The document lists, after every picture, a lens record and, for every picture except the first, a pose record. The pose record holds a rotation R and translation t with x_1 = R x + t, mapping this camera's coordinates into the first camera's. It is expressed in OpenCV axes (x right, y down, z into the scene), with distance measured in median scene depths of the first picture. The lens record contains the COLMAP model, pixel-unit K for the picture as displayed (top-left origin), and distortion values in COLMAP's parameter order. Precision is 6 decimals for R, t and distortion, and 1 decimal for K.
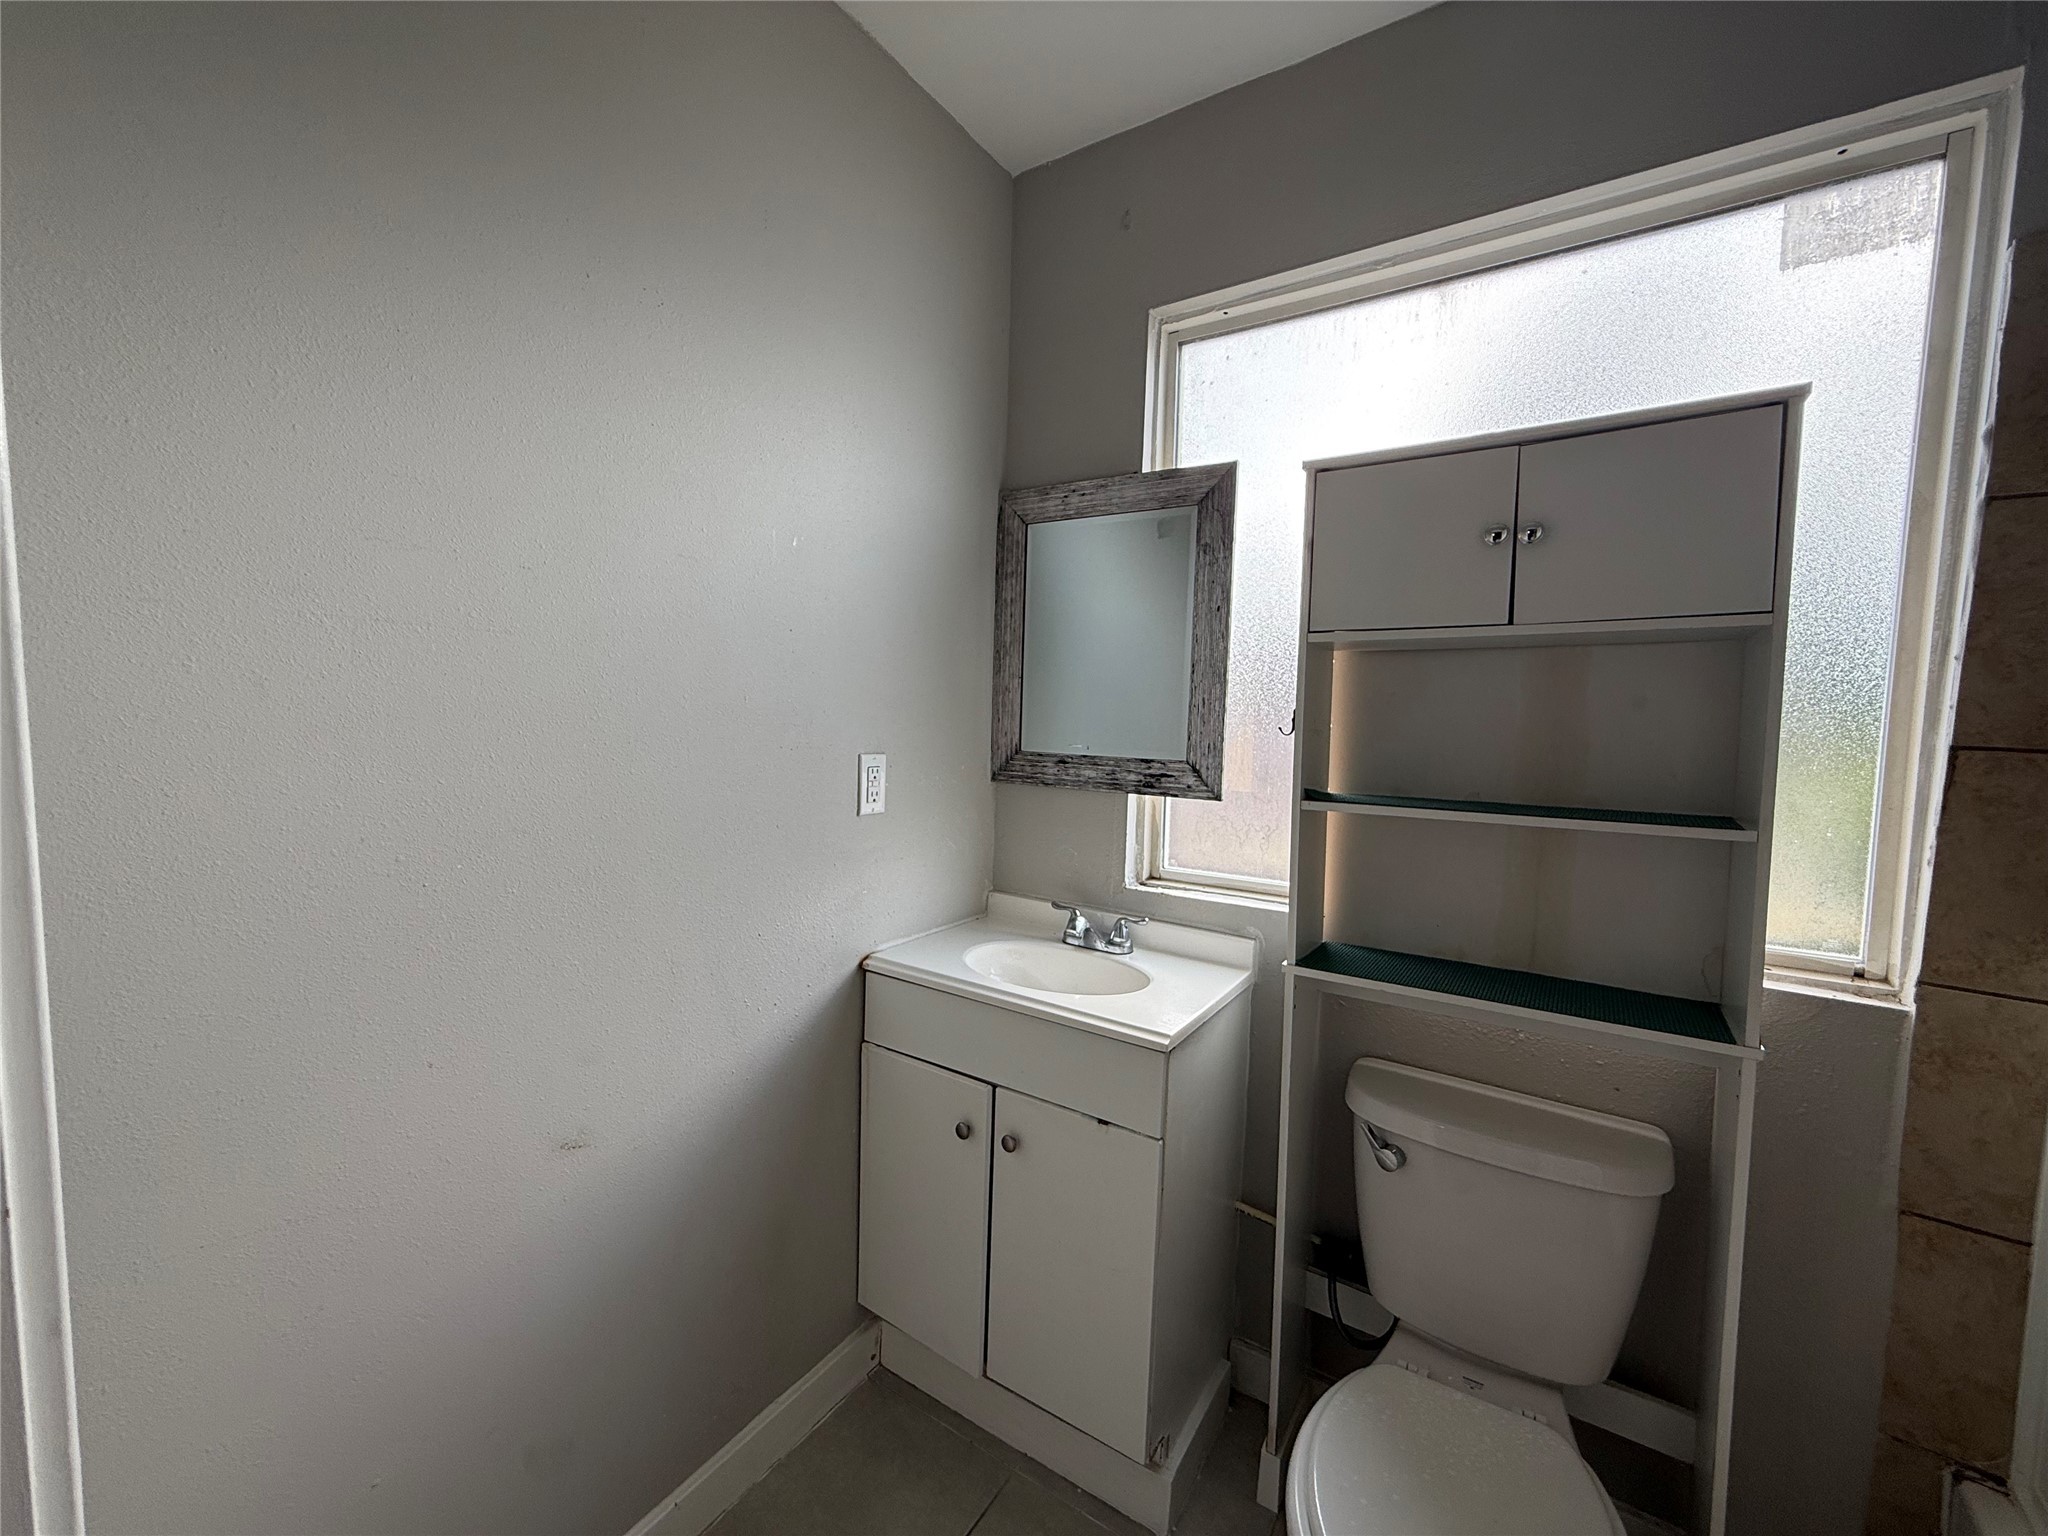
lens RADIAL K [[808.7, 0, 1017.1], [0, 808.7, 768.1], [0, 0, 1]] dist [0.020153, -0.000037]
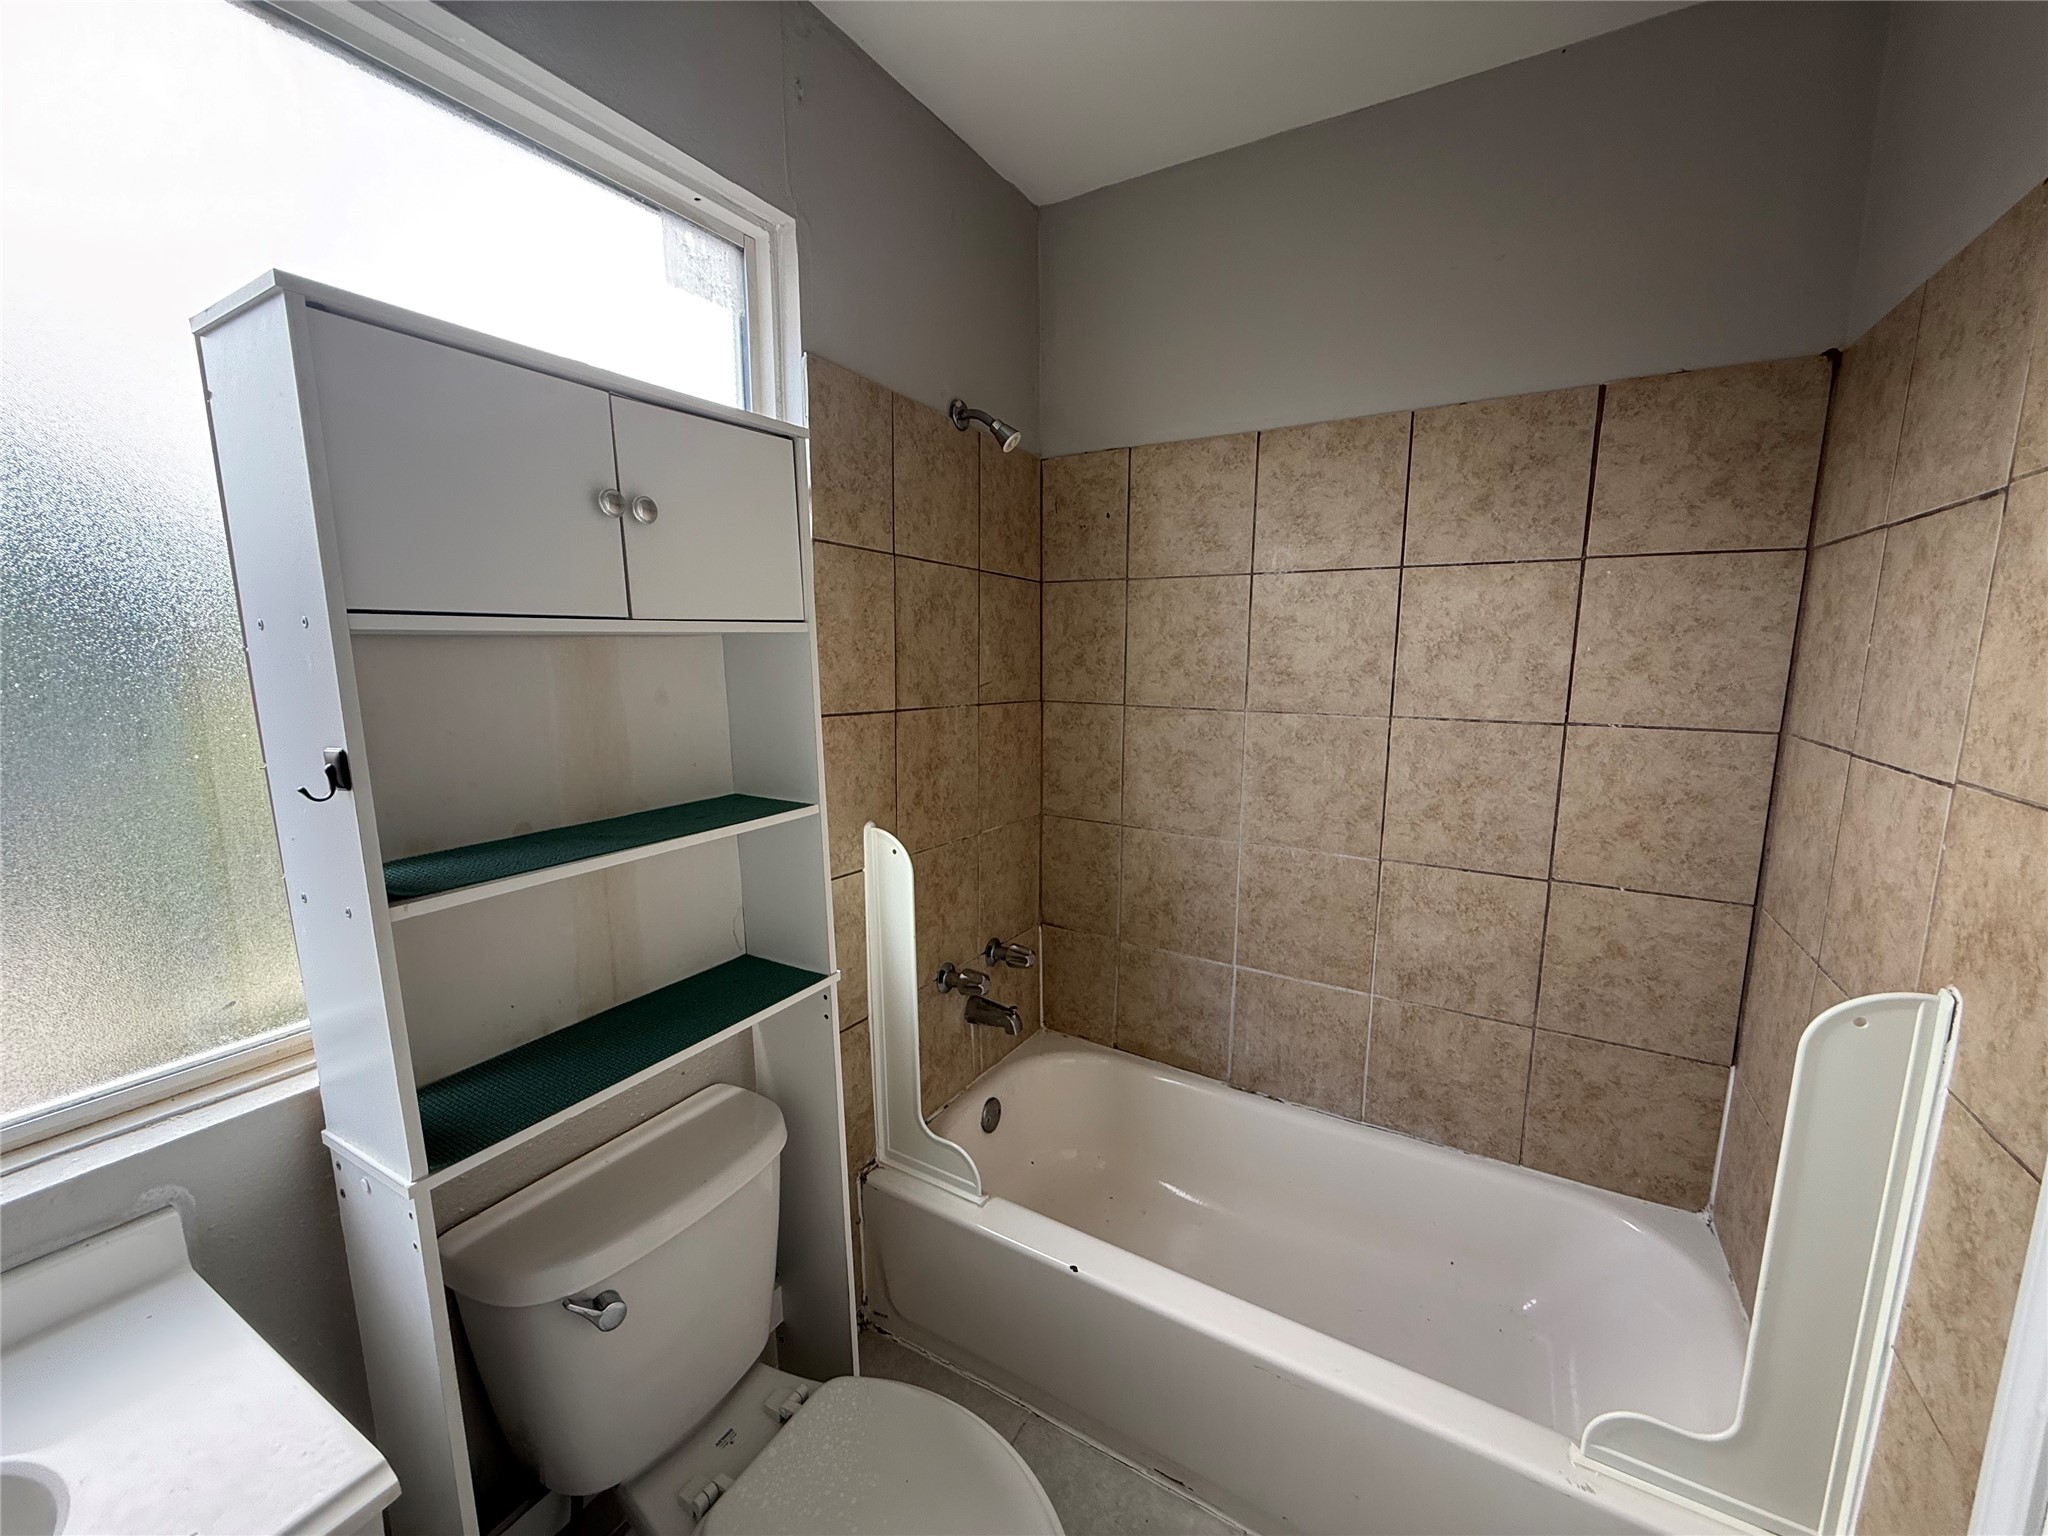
lens RADIAL K [[808.7, 0, 1017.1], [0, 808.7, 768.1], [0, 0, 1]] dist [0.020153, -0.000037]
pose [[-0.004988, -0.169492, 0.985519, -0.235799], [0.083598, 0.982011, 0.169312, -0.136852], [-0.996487, 0.083232, 0.009271, 0.627715]]
